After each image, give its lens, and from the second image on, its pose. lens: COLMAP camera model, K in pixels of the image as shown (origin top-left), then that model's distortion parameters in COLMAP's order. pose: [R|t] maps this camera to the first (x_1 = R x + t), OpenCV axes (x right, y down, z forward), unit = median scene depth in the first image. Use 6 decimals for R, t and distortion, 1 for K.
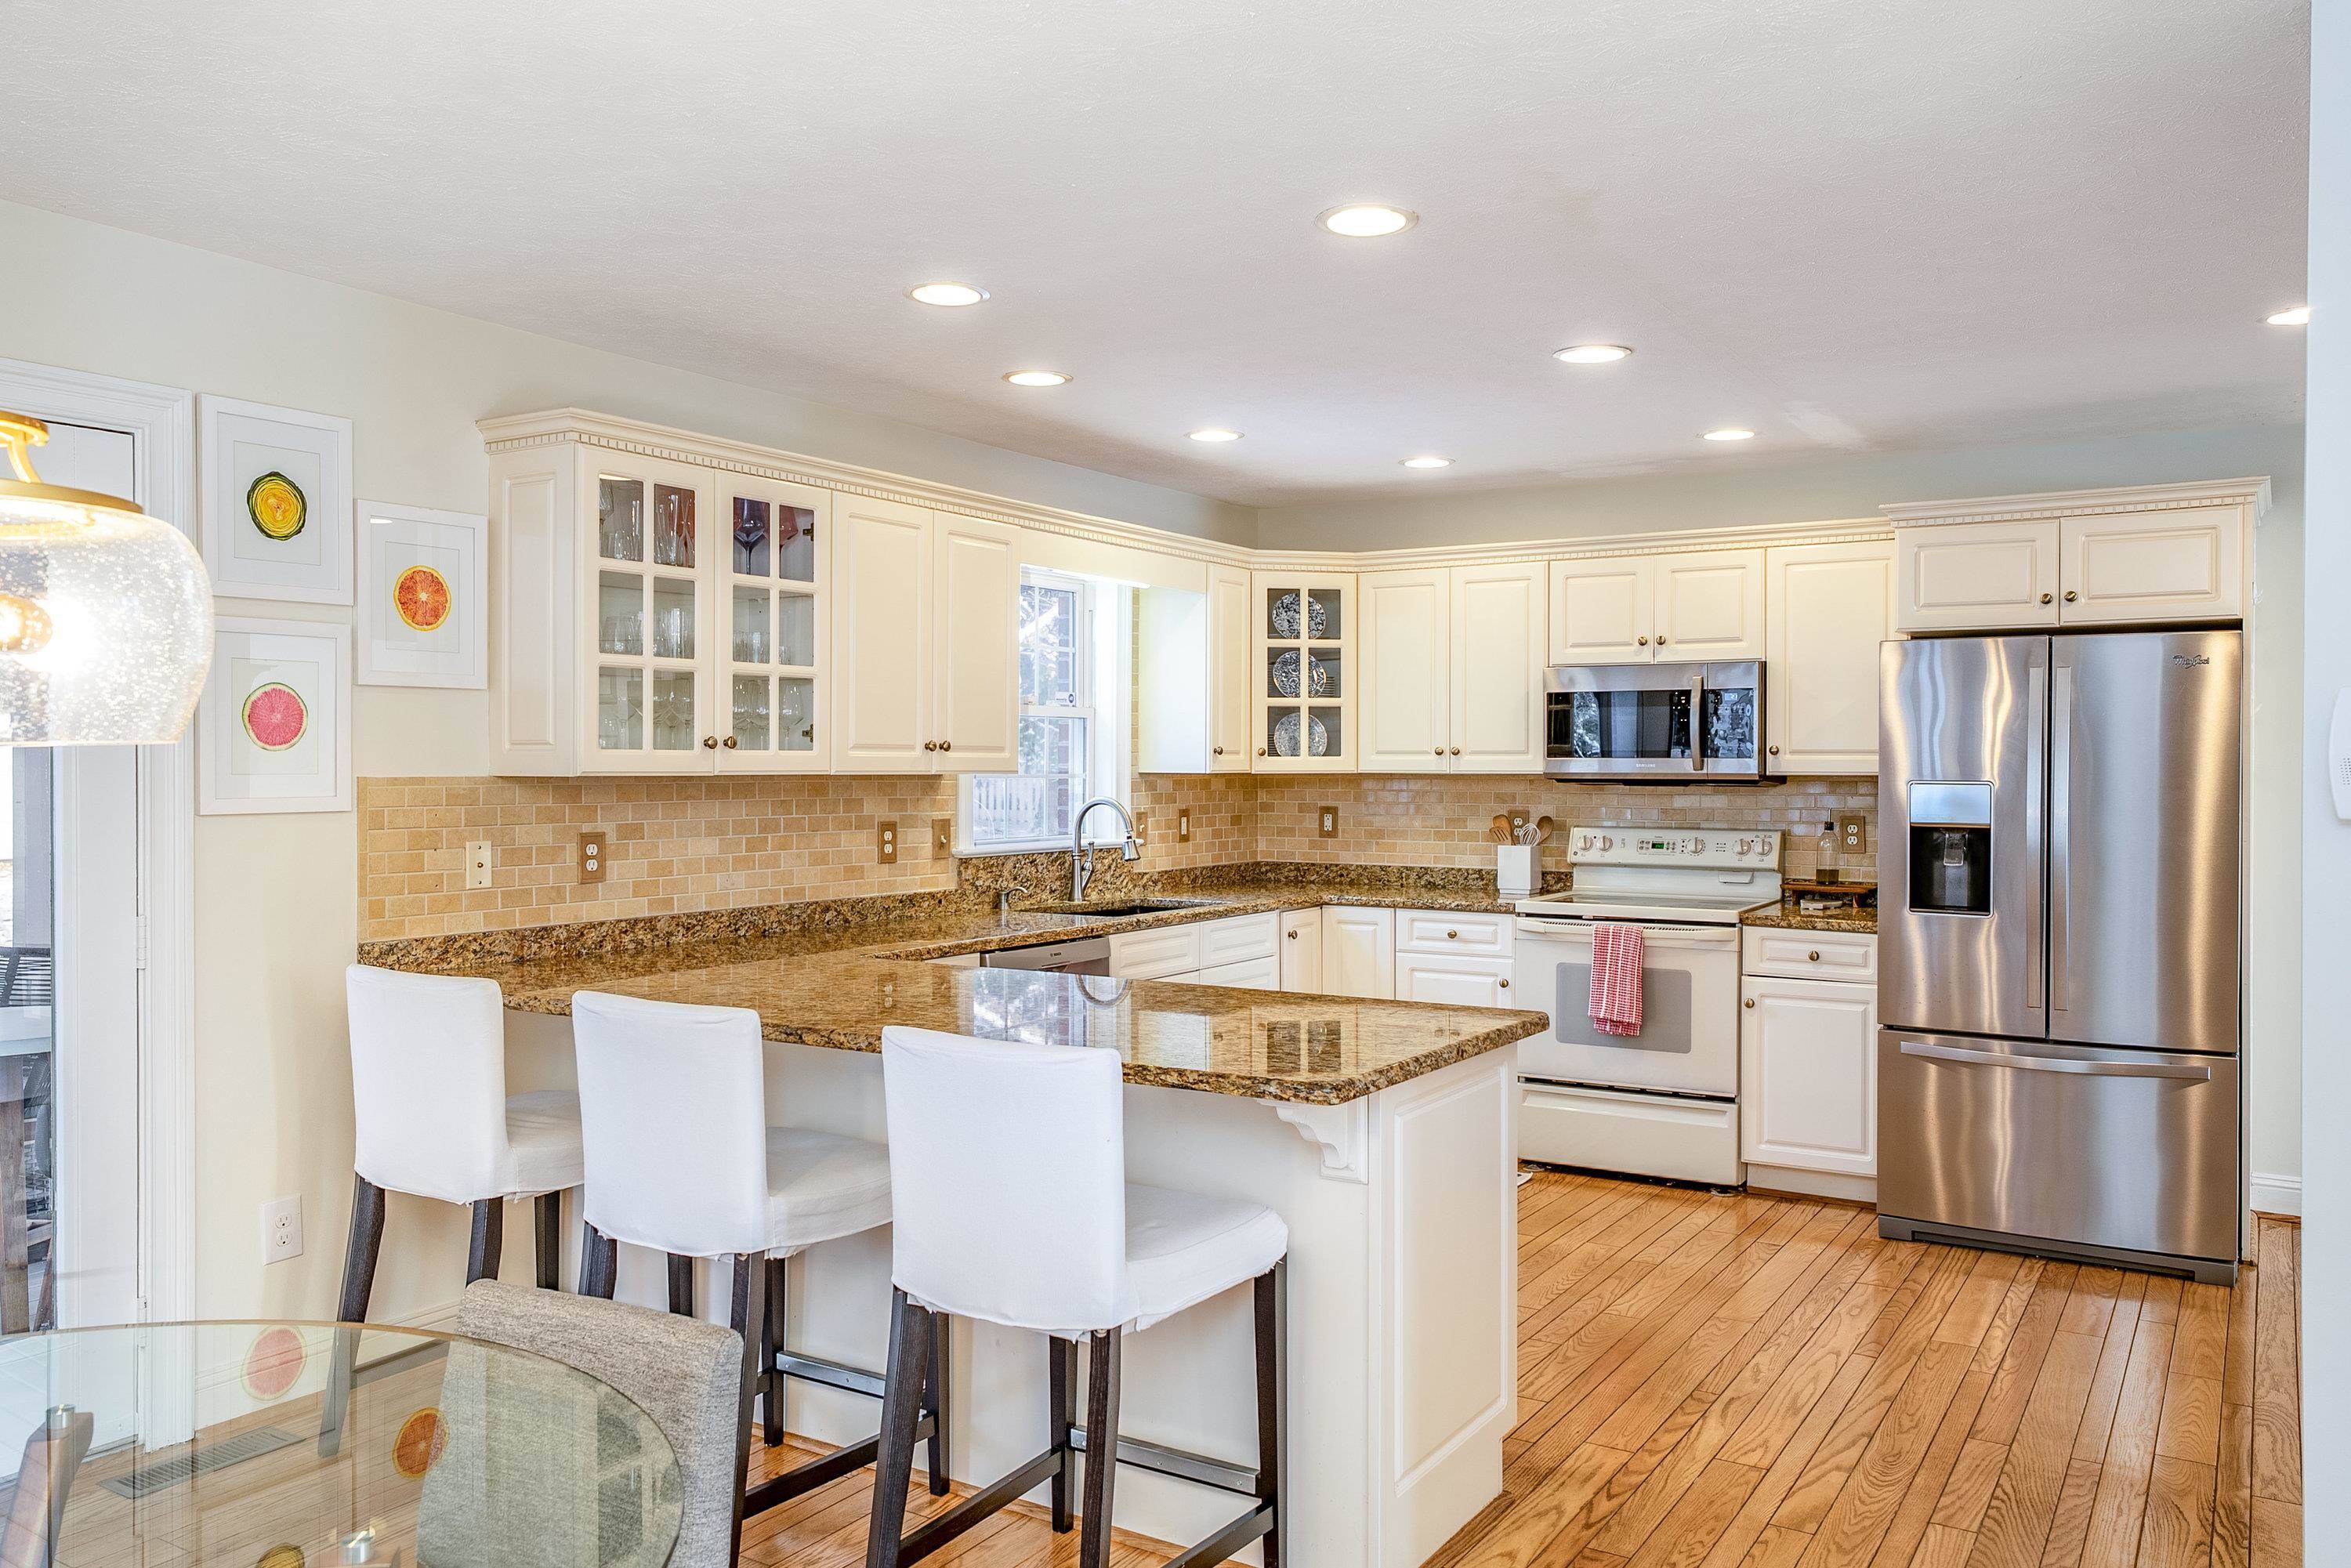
lens RADIAL K [[1747.6, 0, 1165.6], [0, 1747.6, 776.2], [0, 0, 1]] dist [-0.027756, 0.003723]
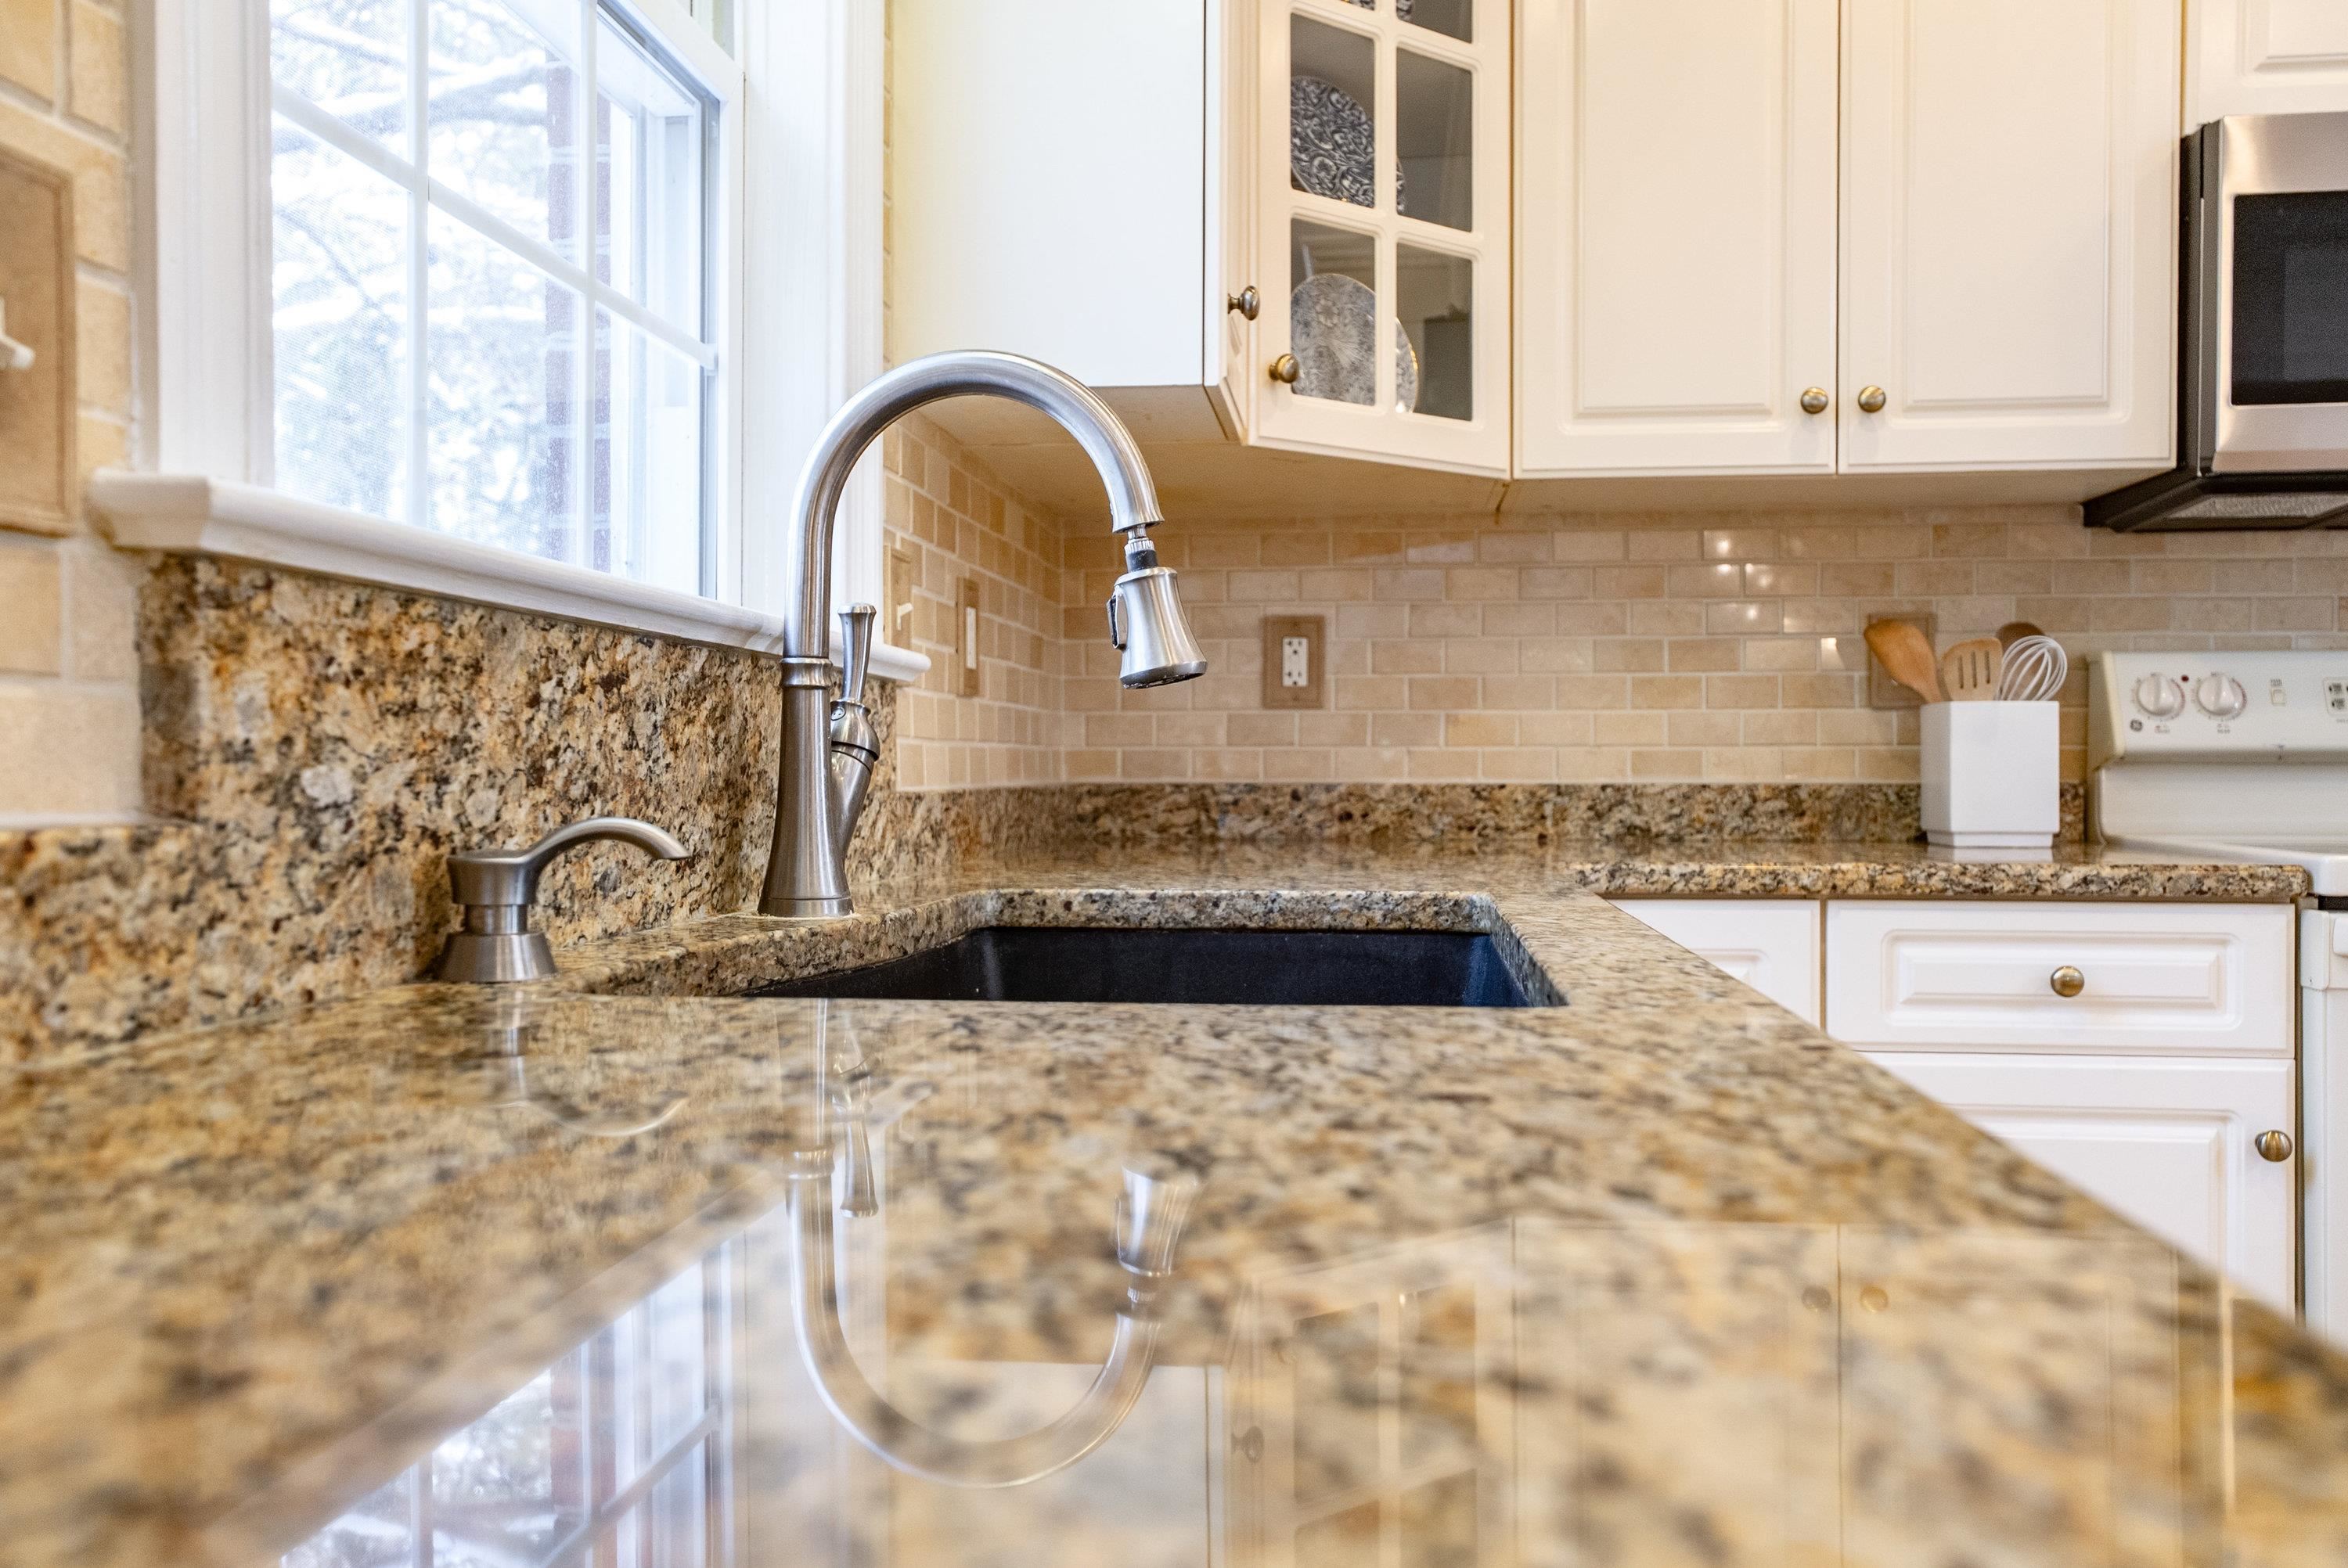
lens RADIAL K [[1903.5, 0, 1168.8], [0, 1903.5, 798.7], [0, 0, 1]] dist [-0.035751, 0.071033]
pose [[0.901824, -0.009317, 0.432003, -0.110481], [0.005215, 0.999929, 0.010679, 0.060702], [-0.432072, -0.007377, 0.901809, 0.844251]]
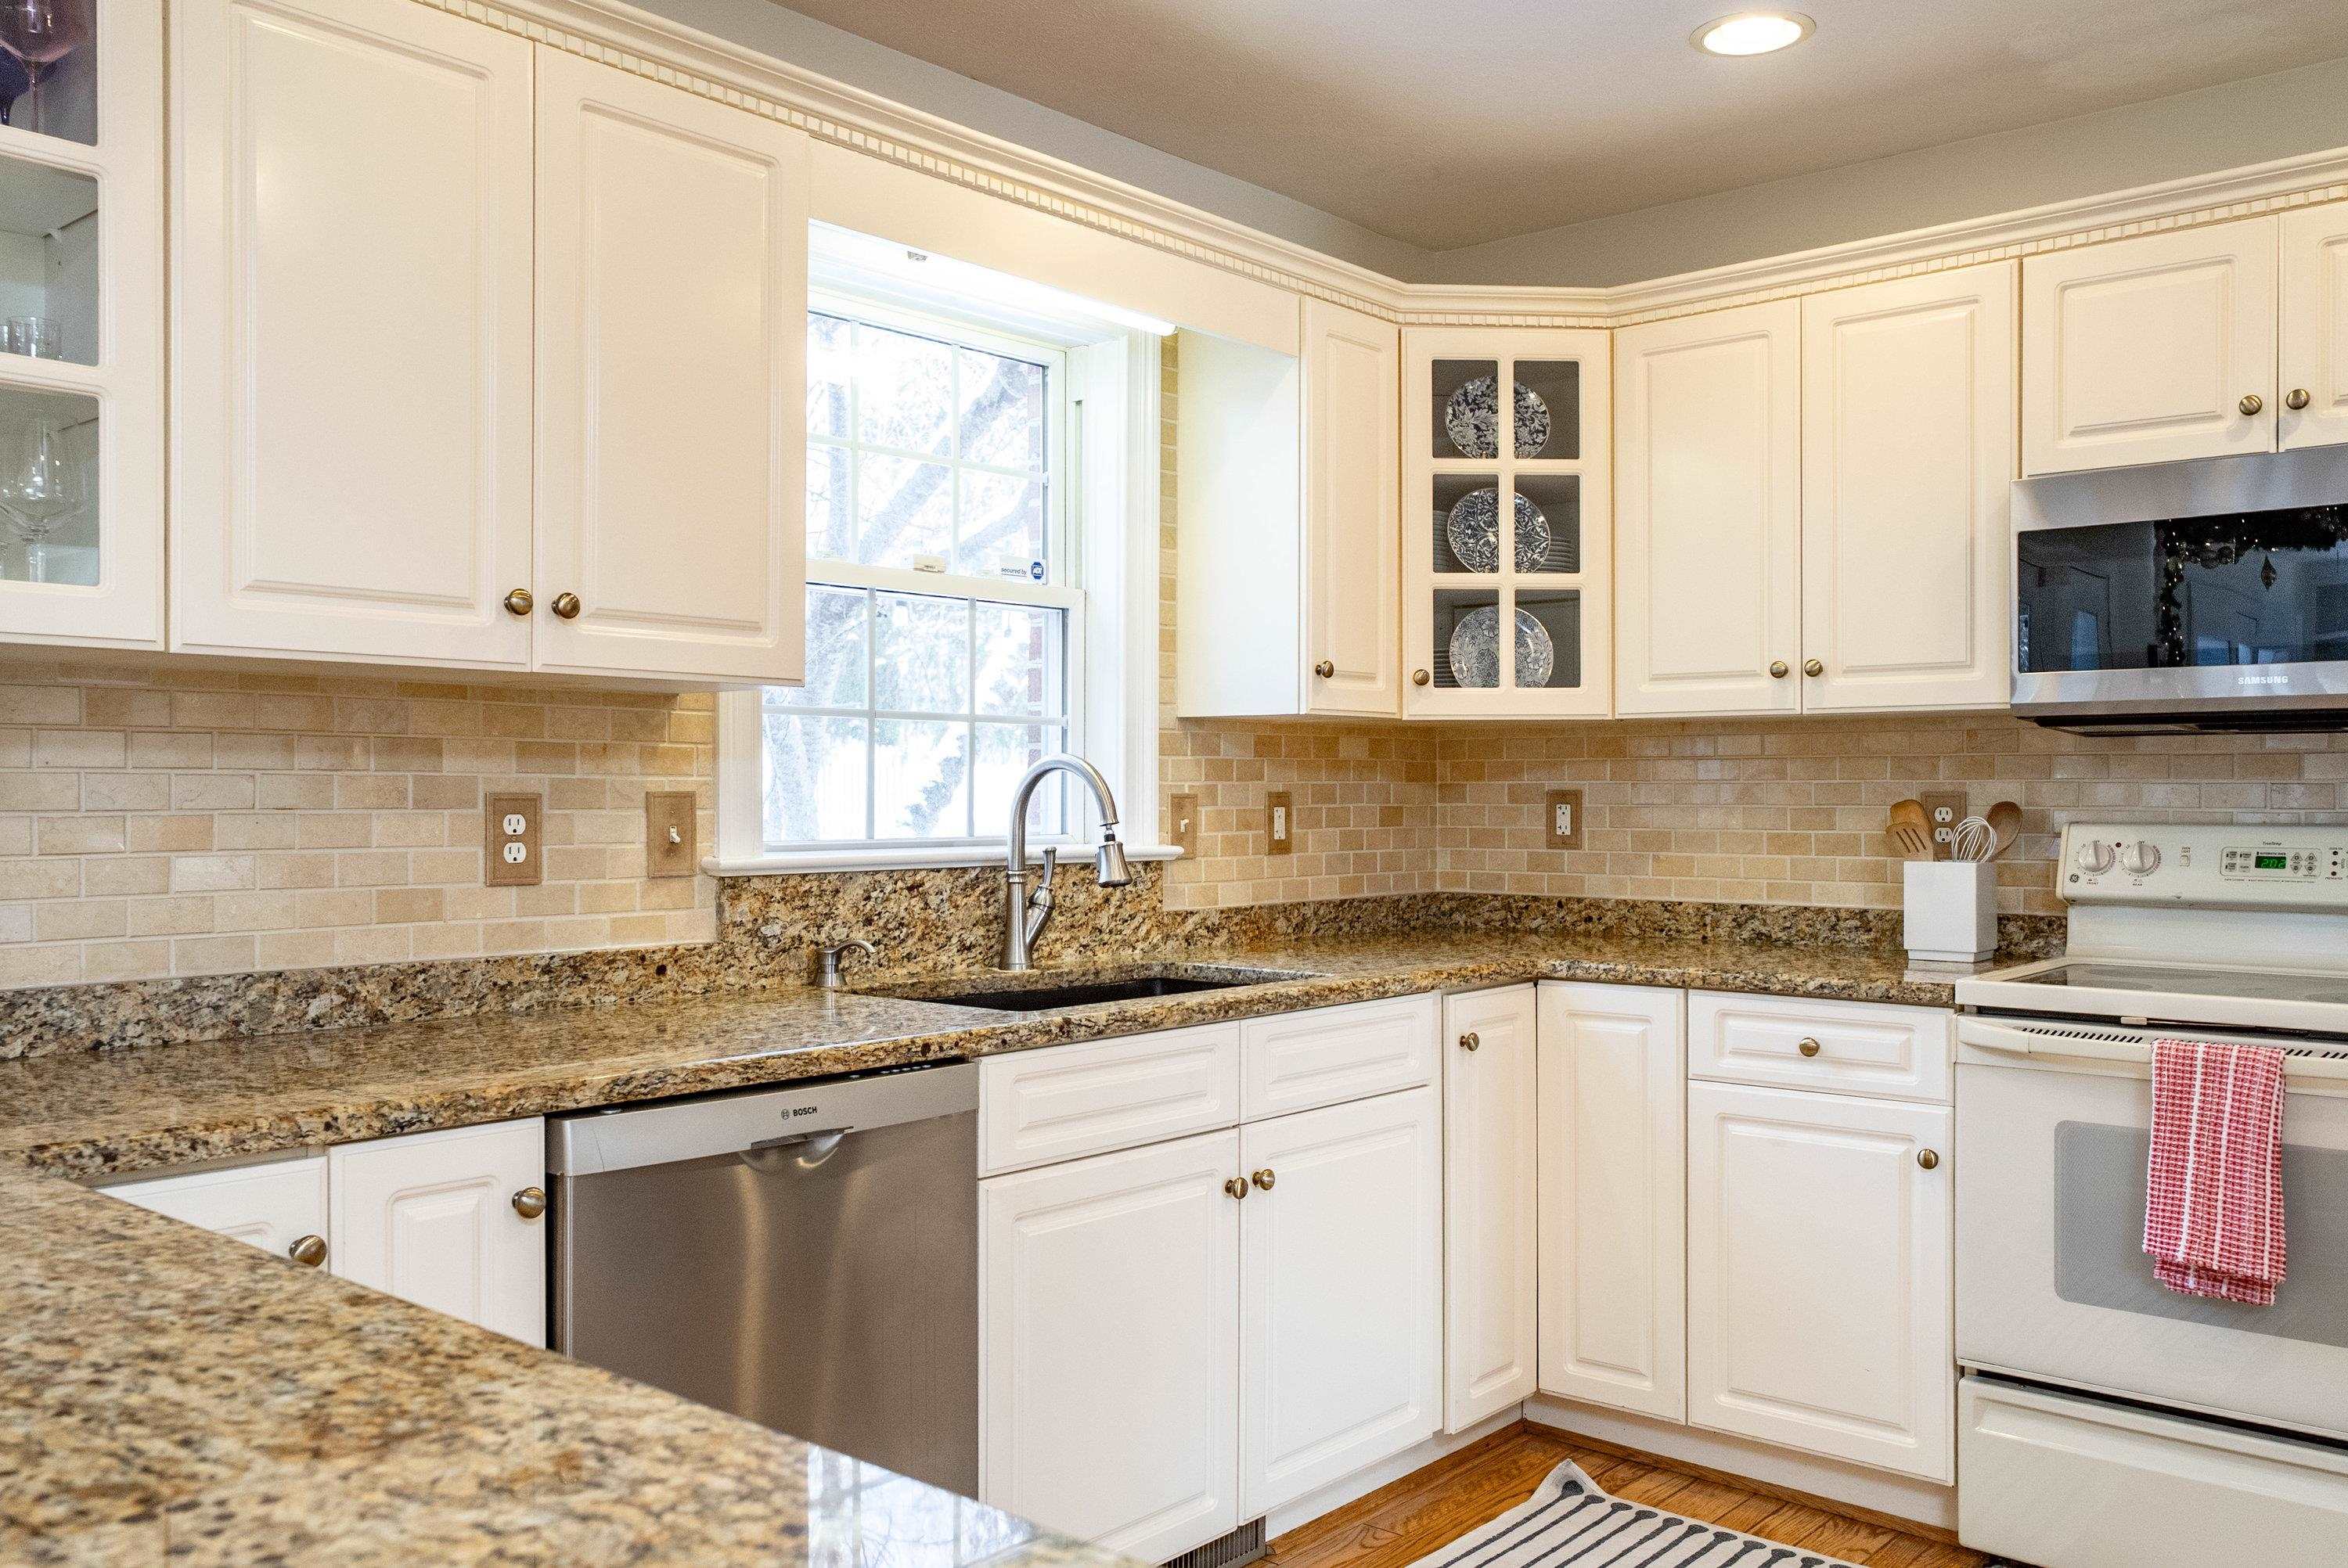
lens RADIAL K [[1903.5, 0, 1168.8], [0, 1903.5, 798.7], [0, 0, 1]] dist [-0.035751, 0.071033]
pose [[0.988797, -0.001079, -0.149262, 0.075334], [0.000469, 0.999991, -0.004118, 0.027669], [0.149265, 0.004002, 0.988789, 0.506478]]
